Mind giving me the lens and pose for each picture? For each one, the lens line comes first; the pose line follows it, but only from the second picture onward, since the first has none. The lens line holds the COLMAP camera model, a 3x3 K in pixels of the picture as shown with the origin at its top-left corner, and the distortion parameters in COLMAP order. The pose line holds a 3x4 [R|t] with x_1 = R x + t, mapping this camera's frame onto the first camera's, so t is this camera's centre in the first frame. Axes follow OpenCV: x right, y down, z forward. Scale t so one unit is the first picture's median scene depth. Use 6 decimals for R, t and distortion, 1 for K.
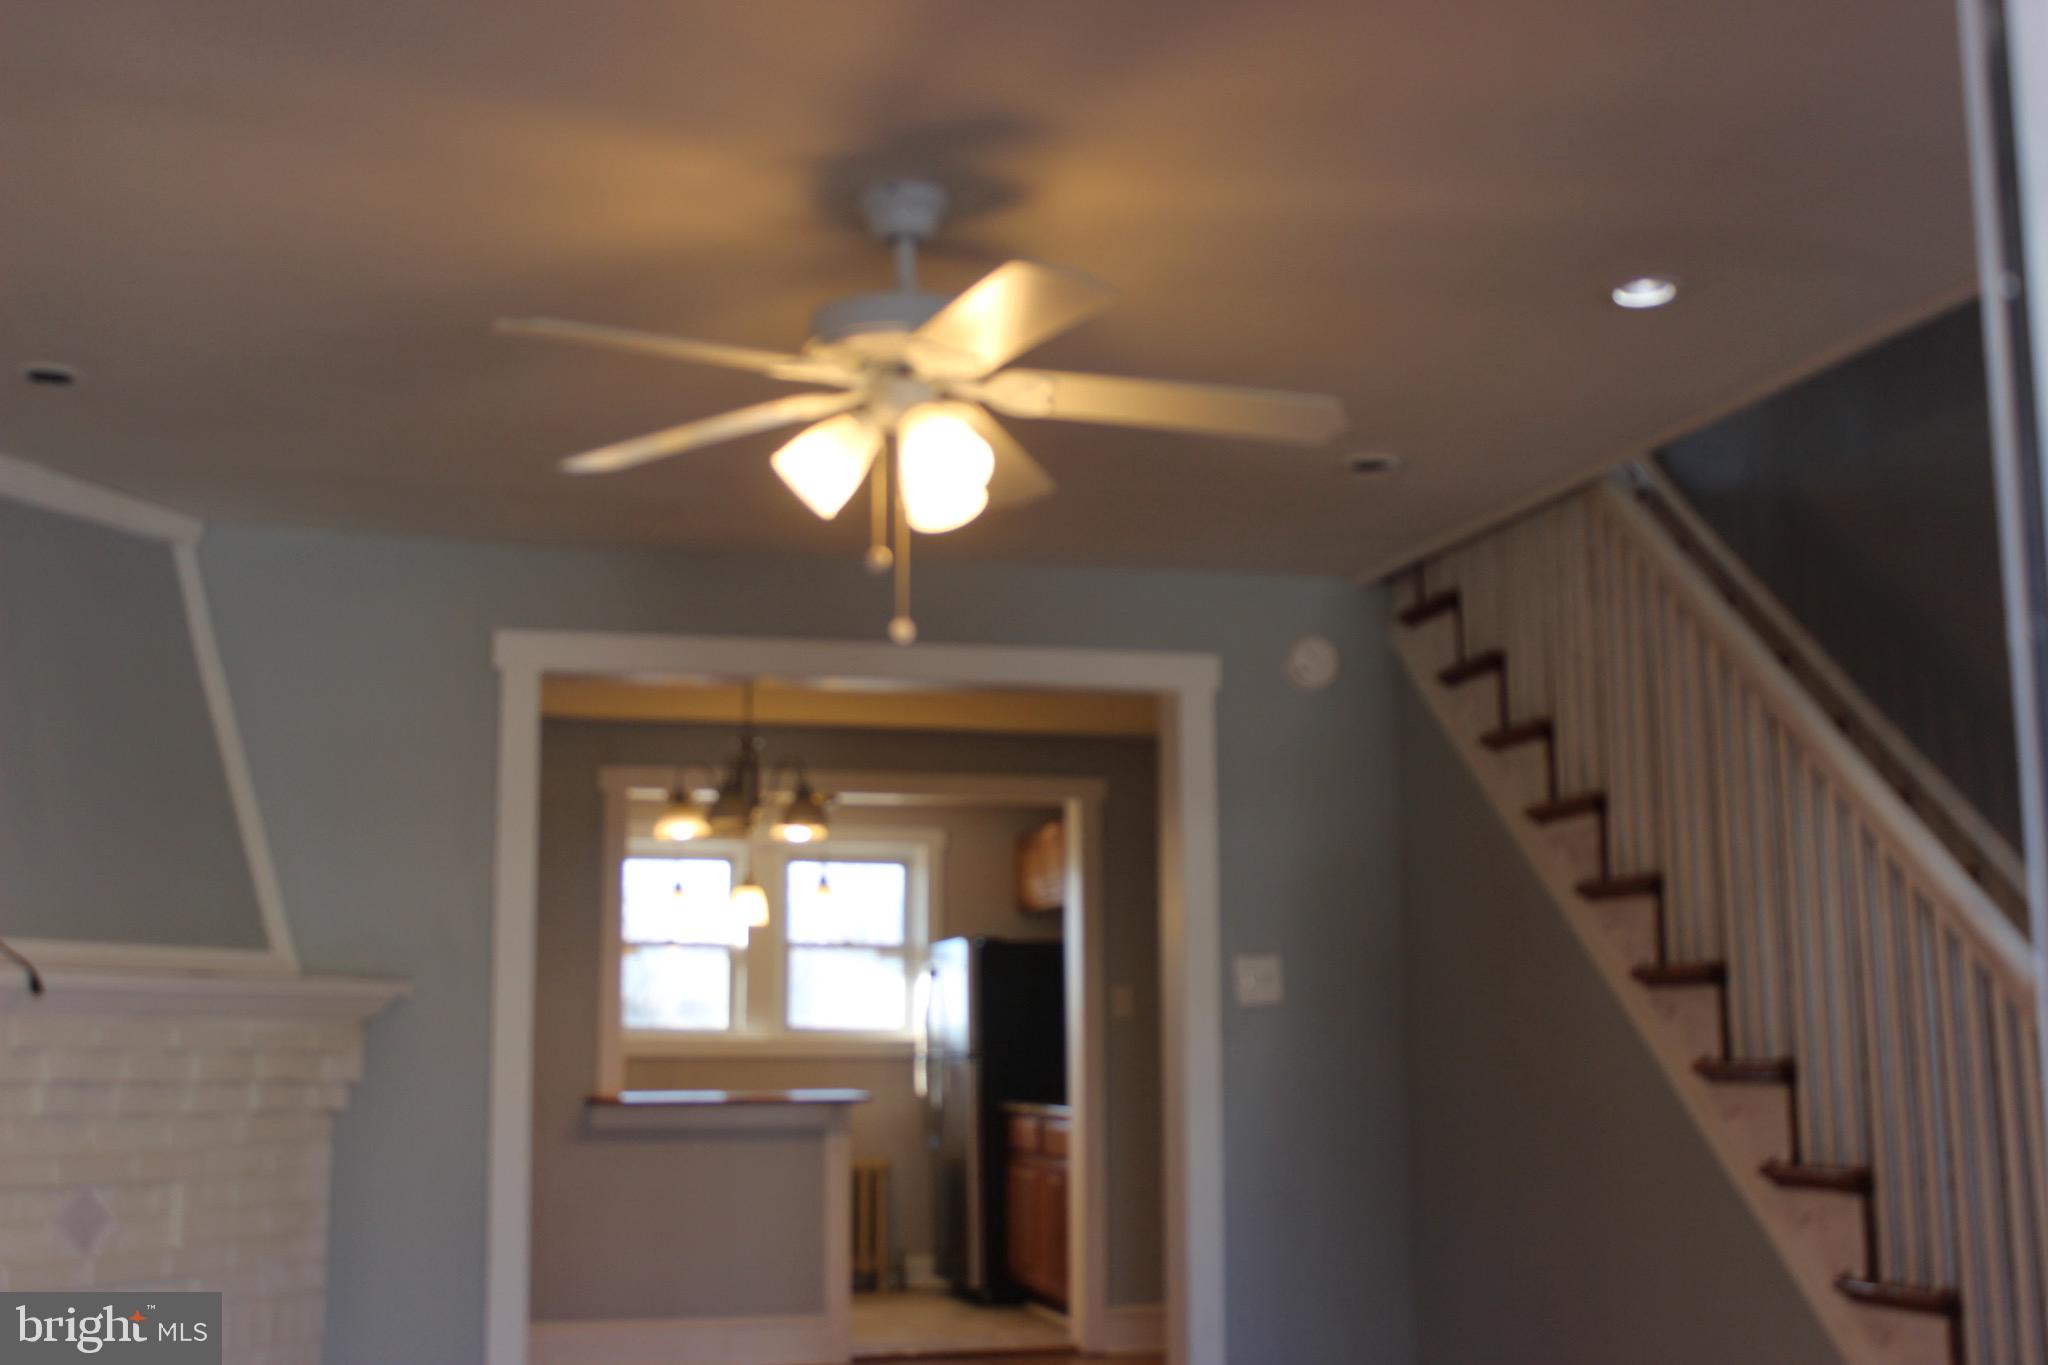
lens RADIAL K [[2369.2, 0, 1011.1], [0, 2369.2, 672.9], [0, 0, 1]] dist [-0.065311, -0.001549]
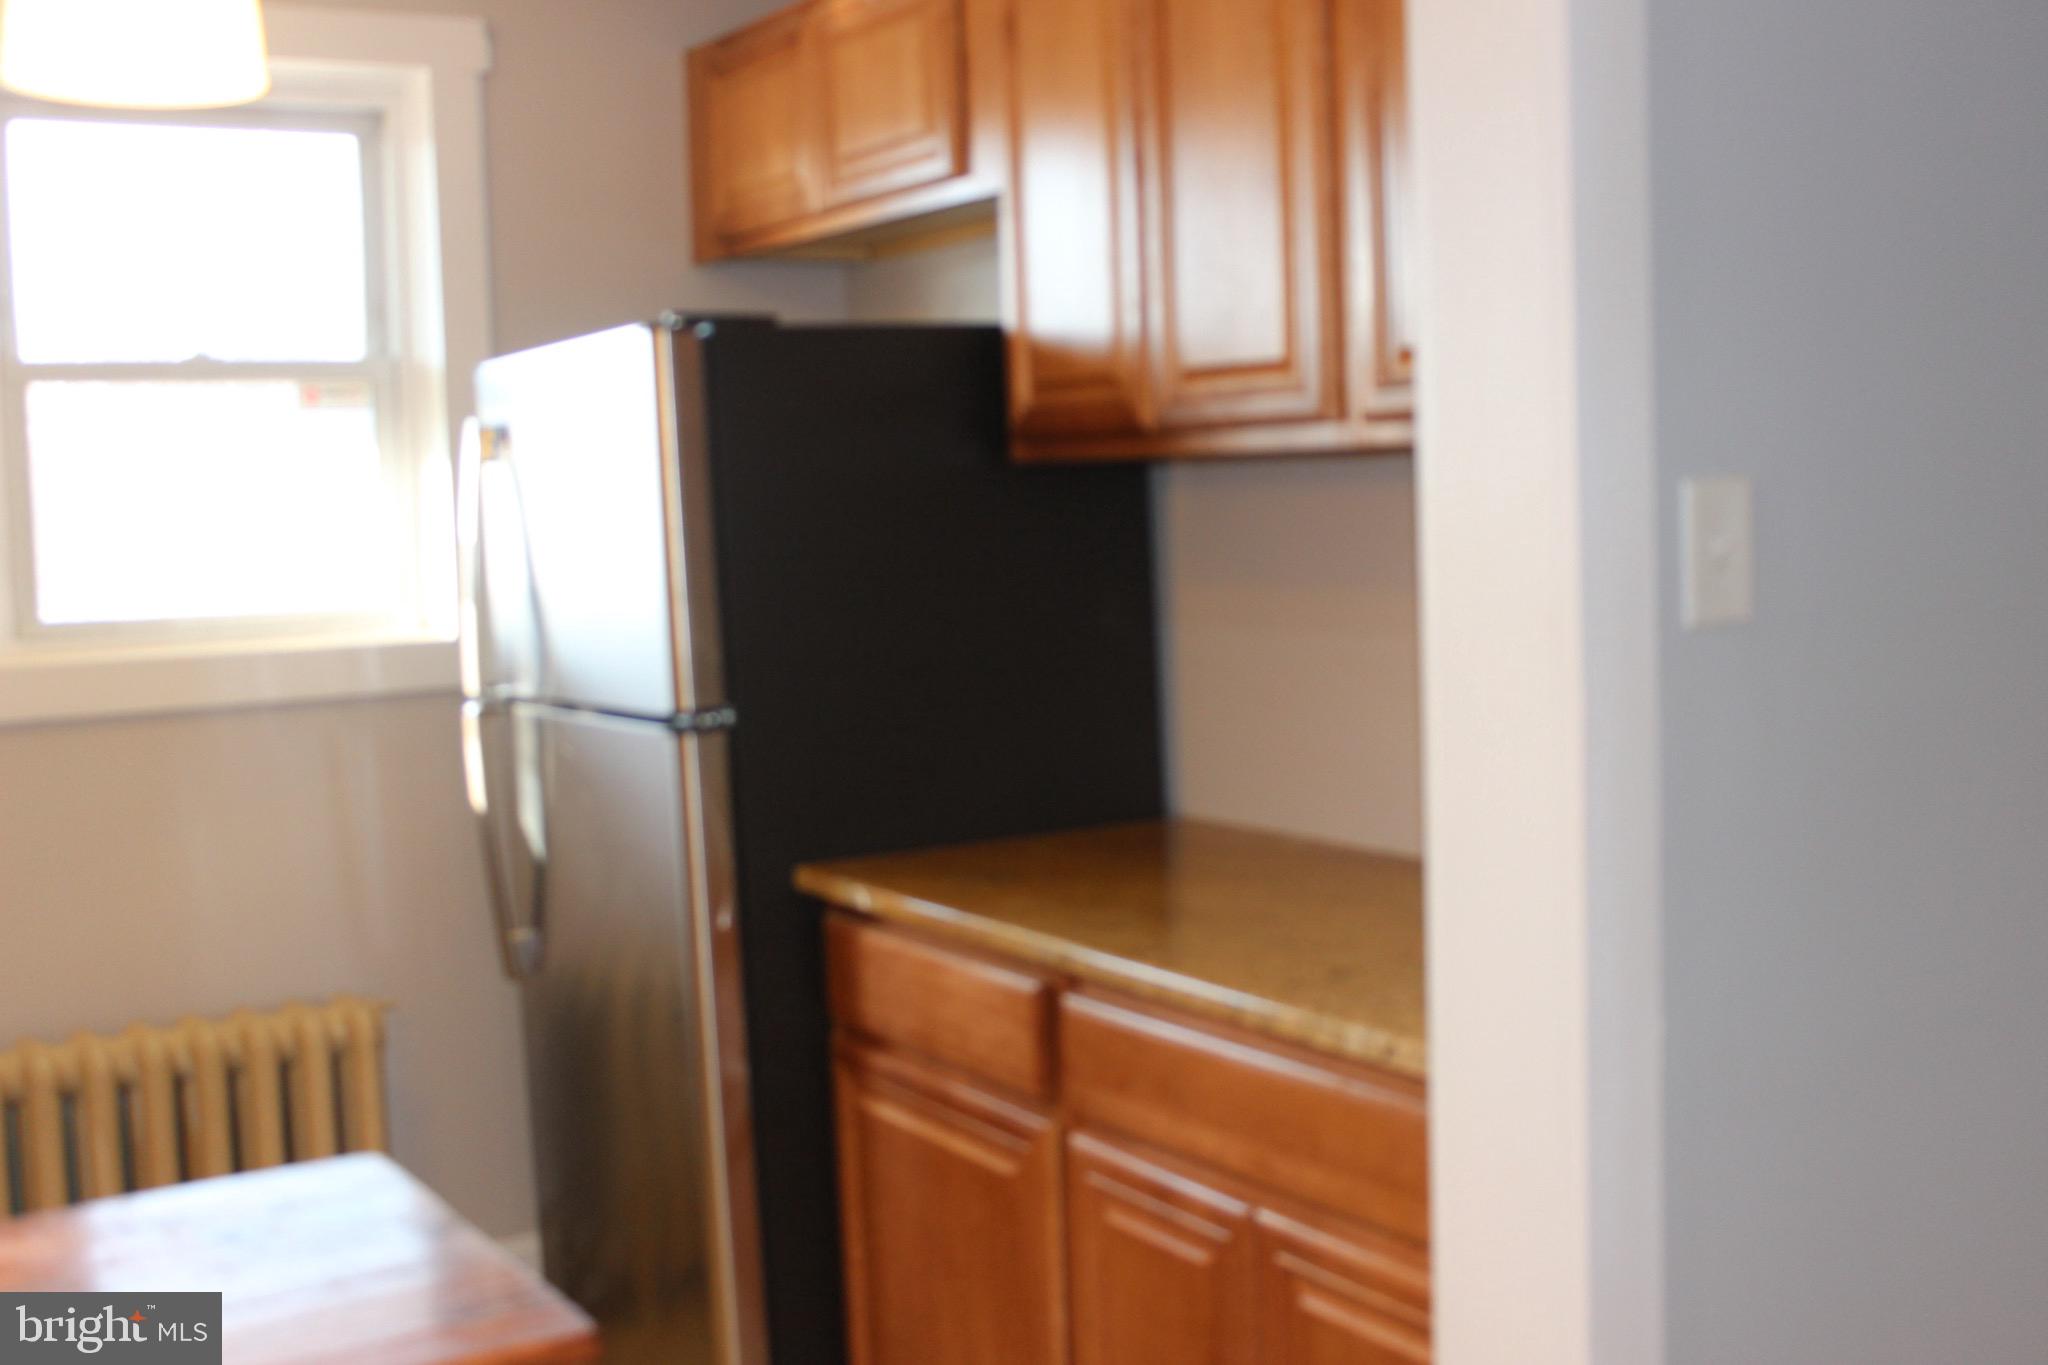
lens RADIAL K [[2369.2, 0, 1011.1], [0, 2369.2, 672.9], [0, 0, 1]] dist [-0.065311, -0.001549]
pose [[0.956904, -0.057701, 0.284616, -0.083557], [-0.009247, 0.973511, 0.228453, 0.117581], [-0.290259, -0.221240, 0.931023, 0.955410]]
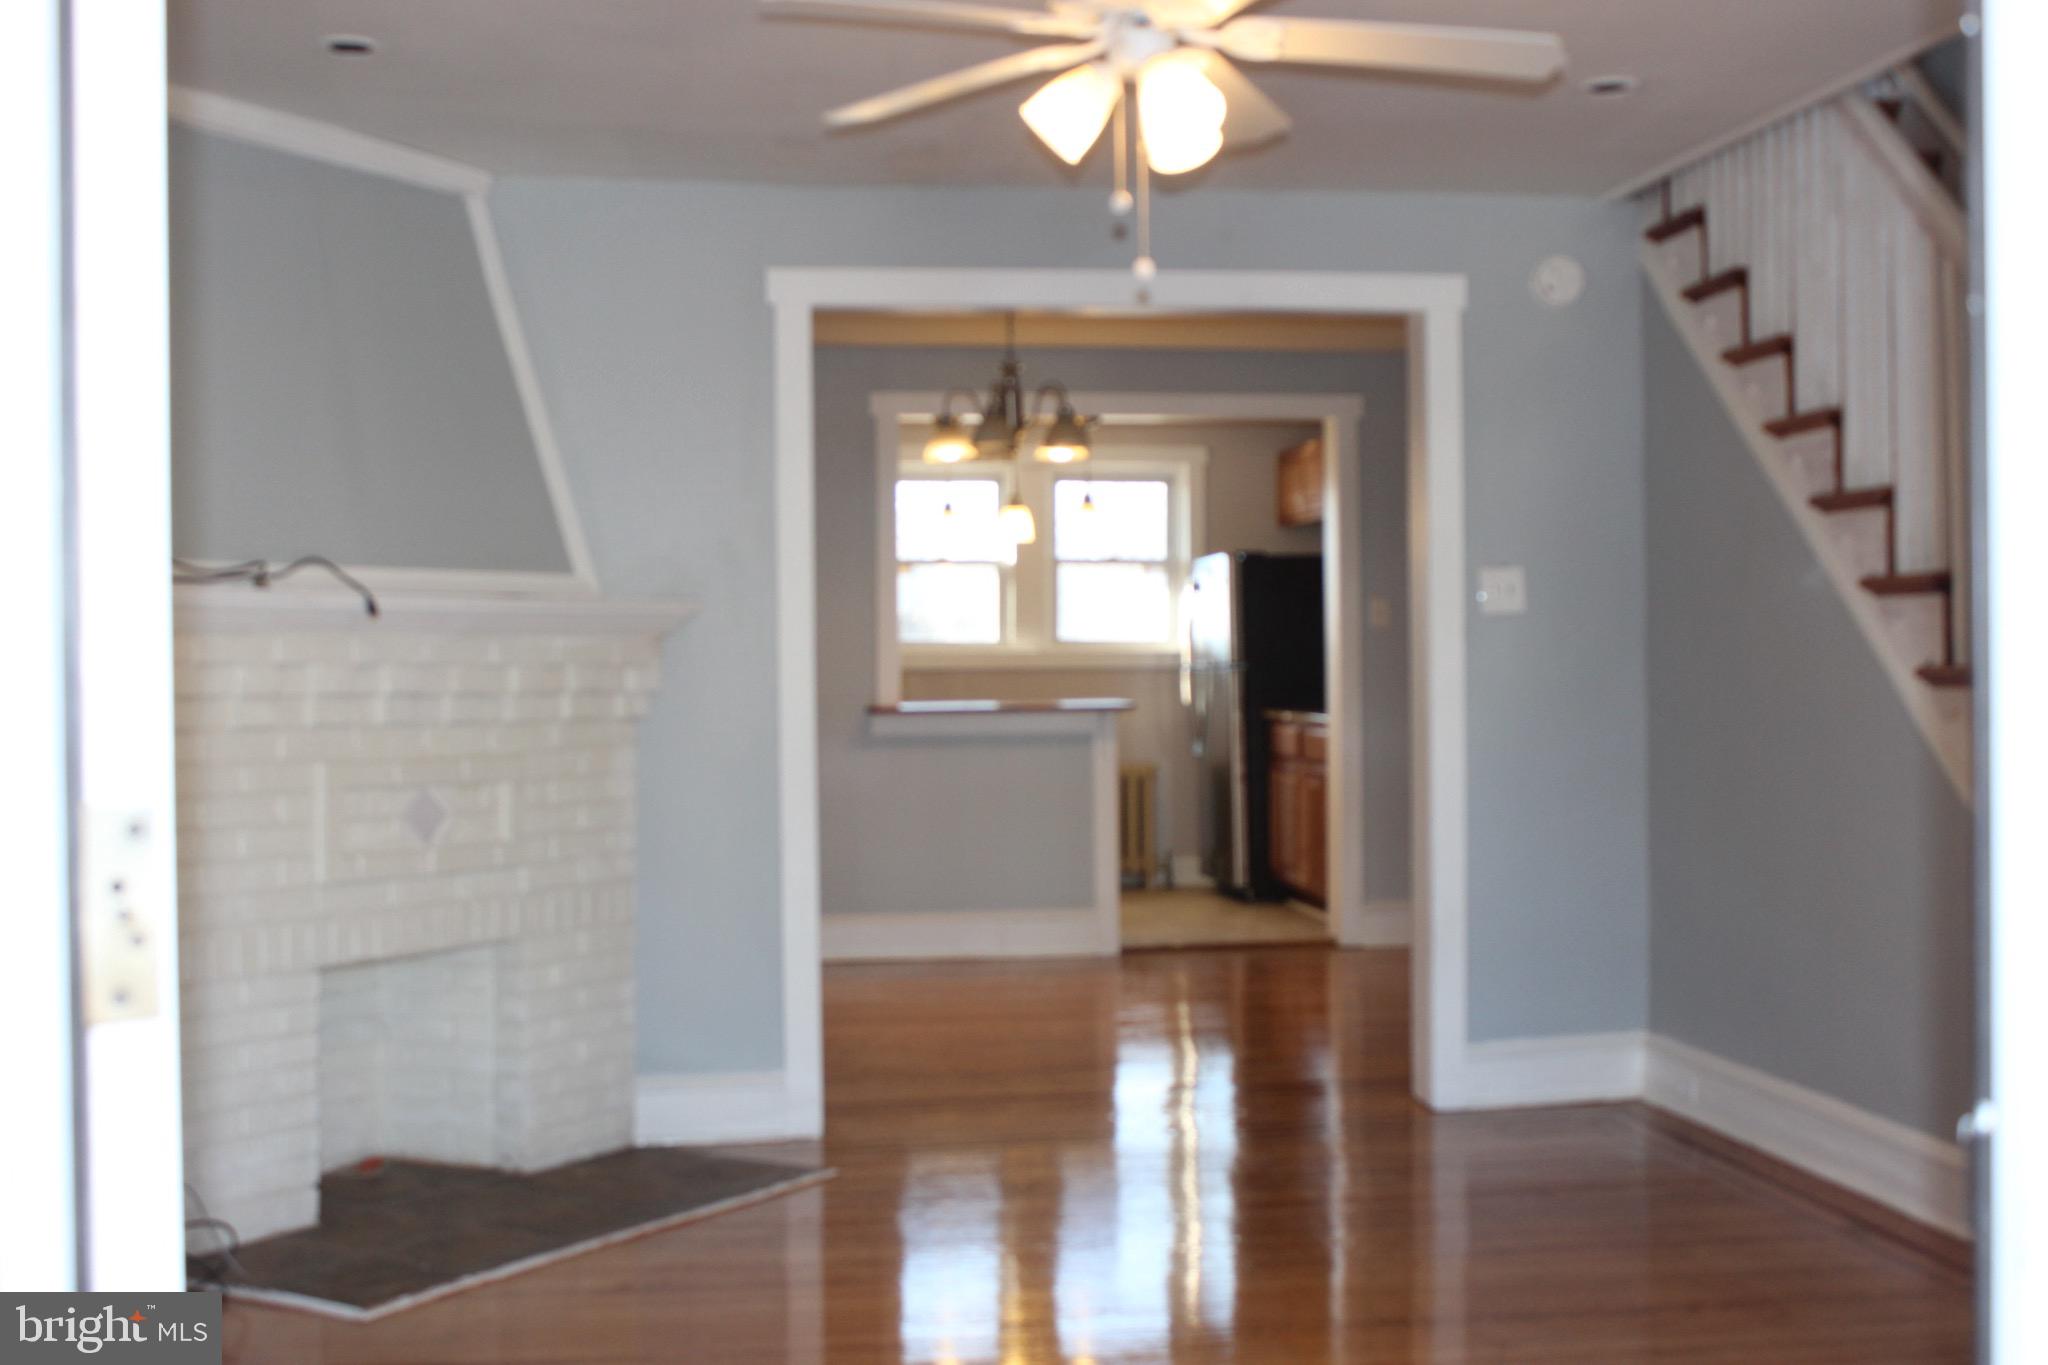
lens RADIAL K [[2369.2, 0, 1011.1], [0, 2369.2, 672.9], [0, 0, 1]] dist [-0.065311, -0.001549]
pose [[0.993407, -0.004619, -0.114544, 0.006593], [0.023049, 0.986831, 0.160106, -0.004197], [0.112296, -0.161690, 0.980431, -0.034864]]
